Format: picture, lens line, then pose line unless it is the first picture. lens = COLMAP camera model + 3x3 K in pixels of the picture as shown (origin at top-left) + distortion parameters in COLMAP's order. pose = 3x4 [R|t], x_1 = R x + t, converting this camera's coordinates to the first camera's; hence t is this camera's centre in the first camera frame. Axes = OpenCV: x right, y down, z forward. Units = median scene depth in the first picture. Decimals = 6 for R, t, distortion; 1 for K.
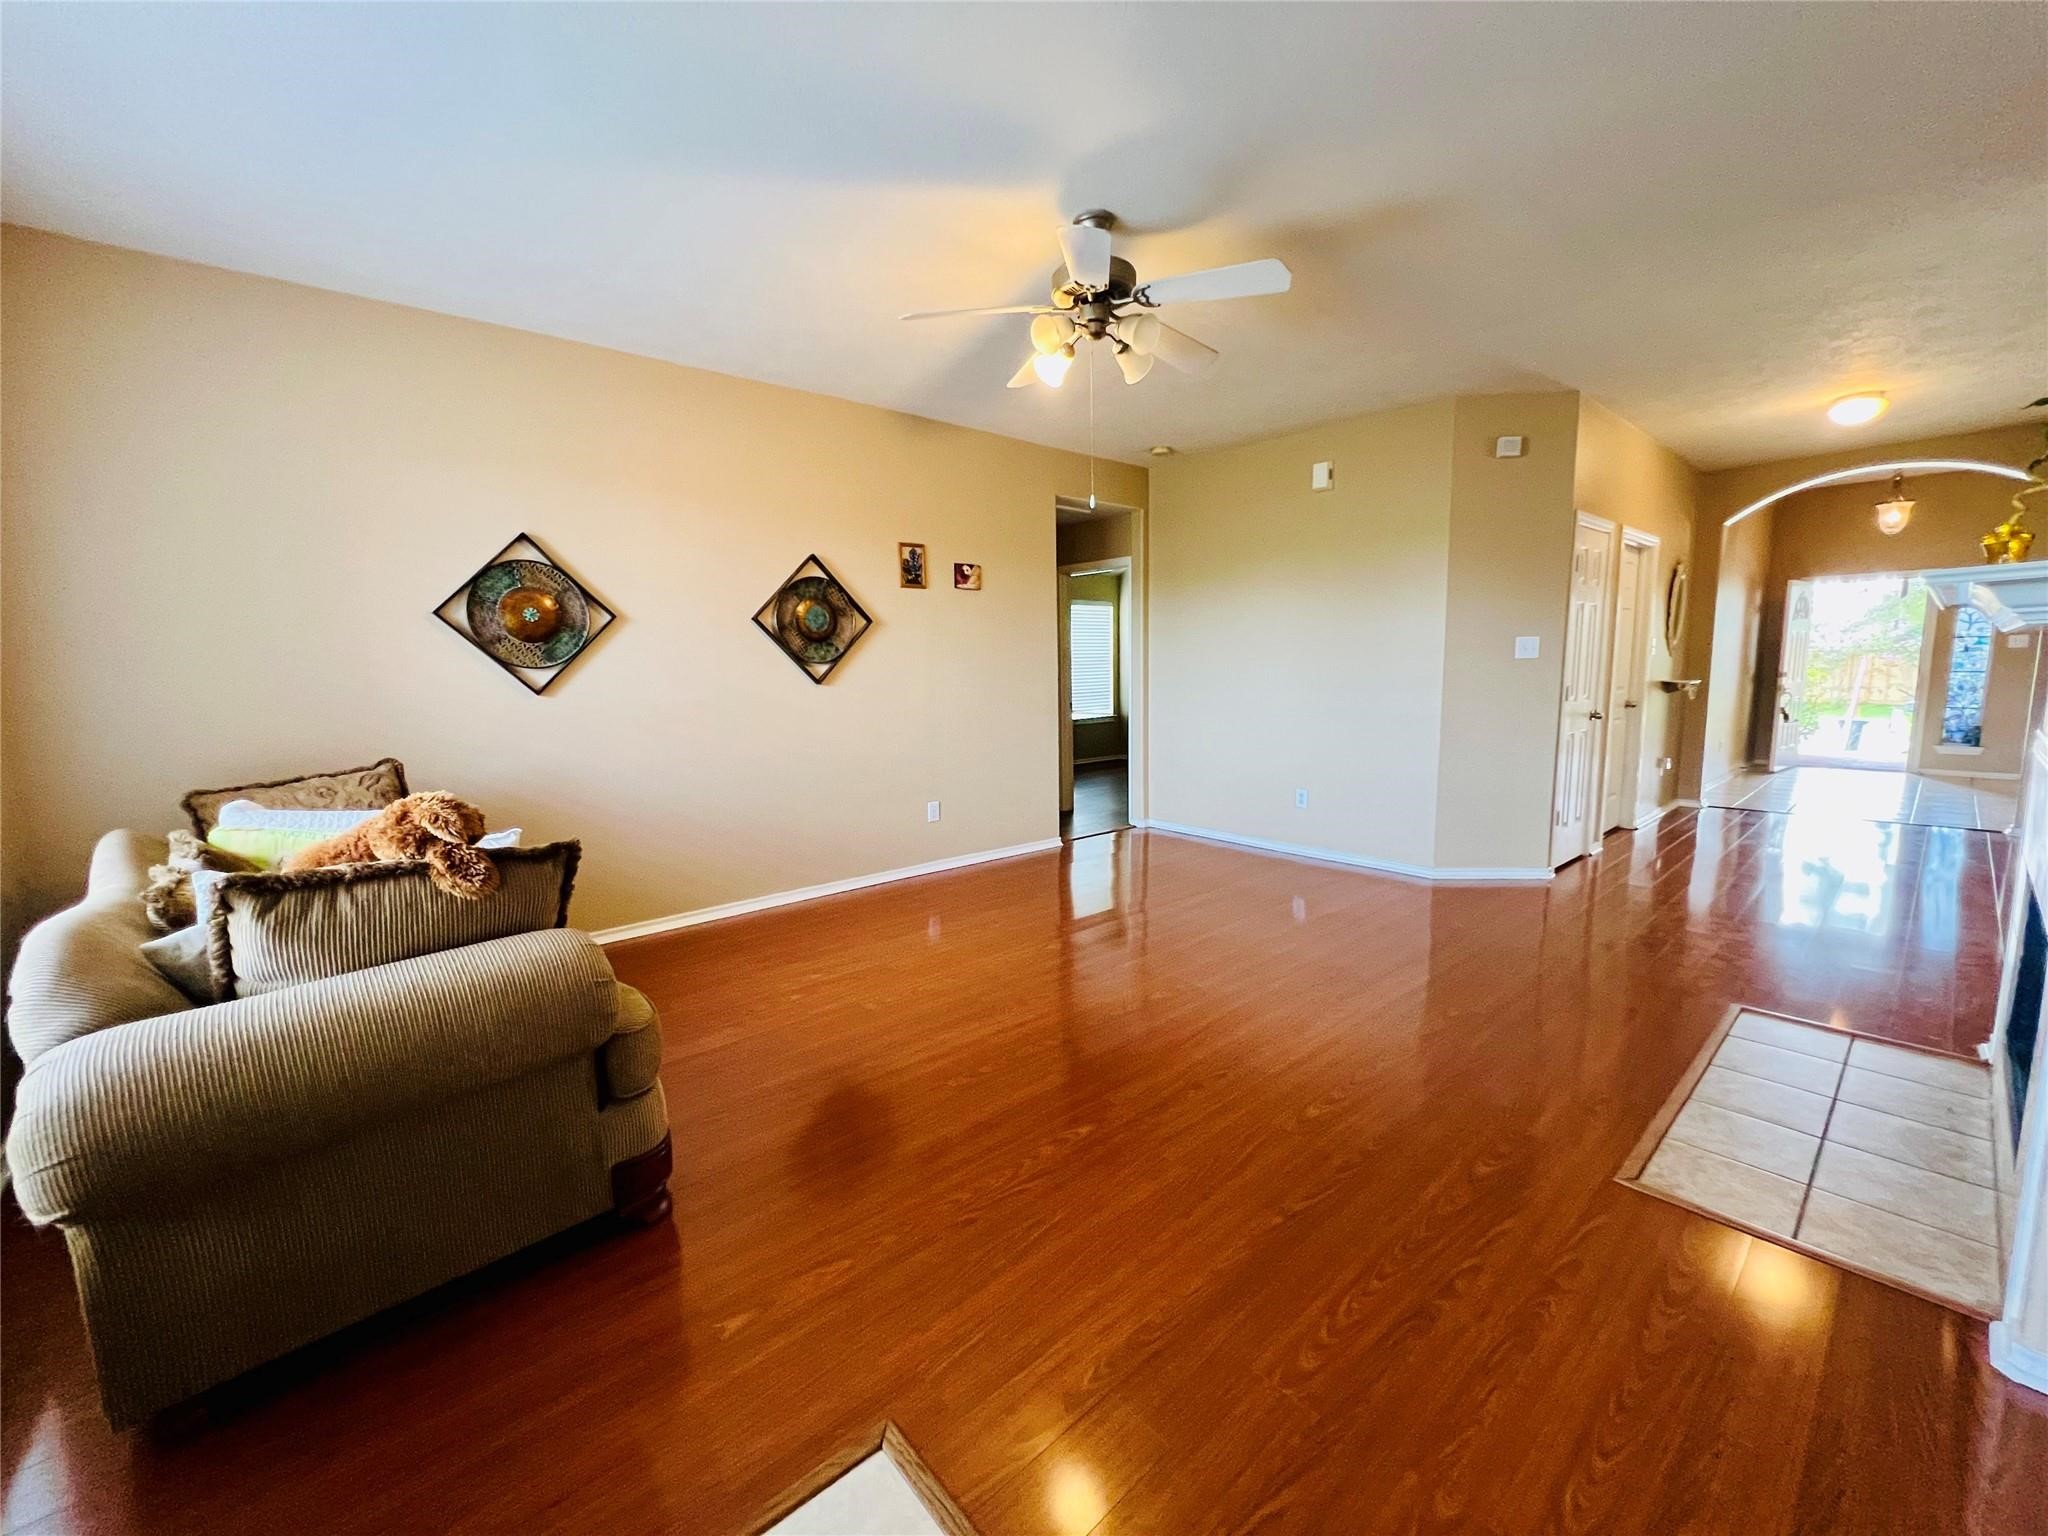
lens RADIAL K [[823.9, 0, 1026.6], [0, 823.9, 771.4], [0, 0, 1]] dist [-0.000122, 0.000499]
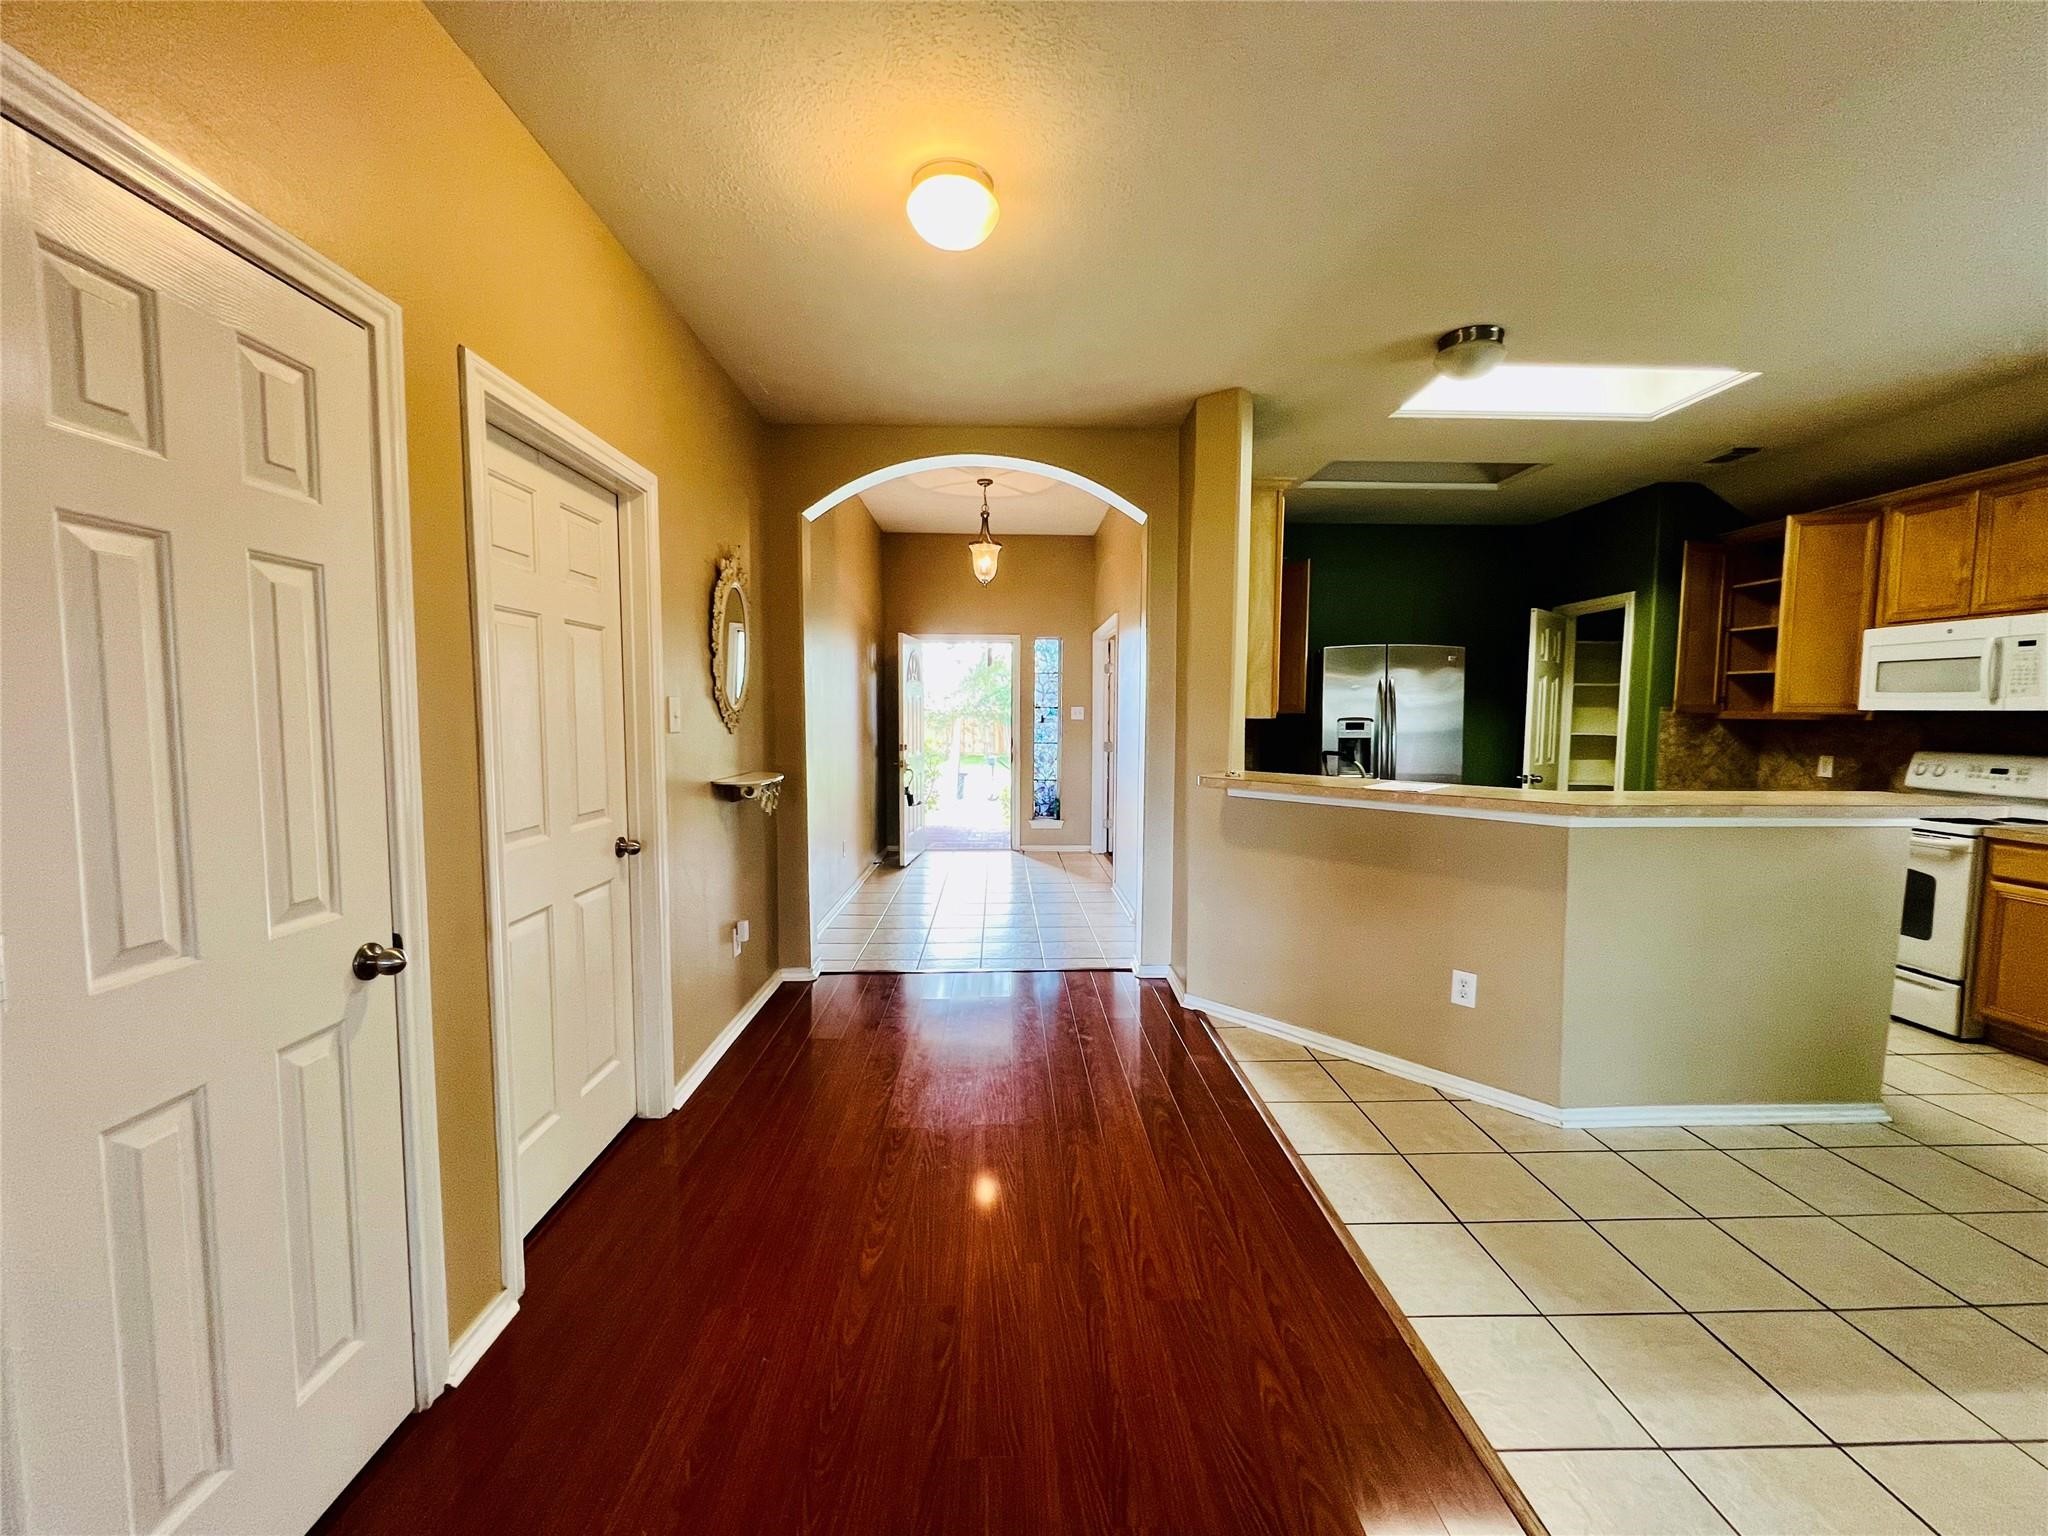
lens RADIAL K [[823.9, 0, 1022.9], [0, 823.9, 766.5], [0, 0, 1]] dist [-0.000122, 0.000499]
pose [[0.645062, -0.030512, 0.763521, 0.456608], [0.082995, 0.996089, -0.030313, -0.079226], [-0.759610, 0.082922, 0.645071, 0.473869]]
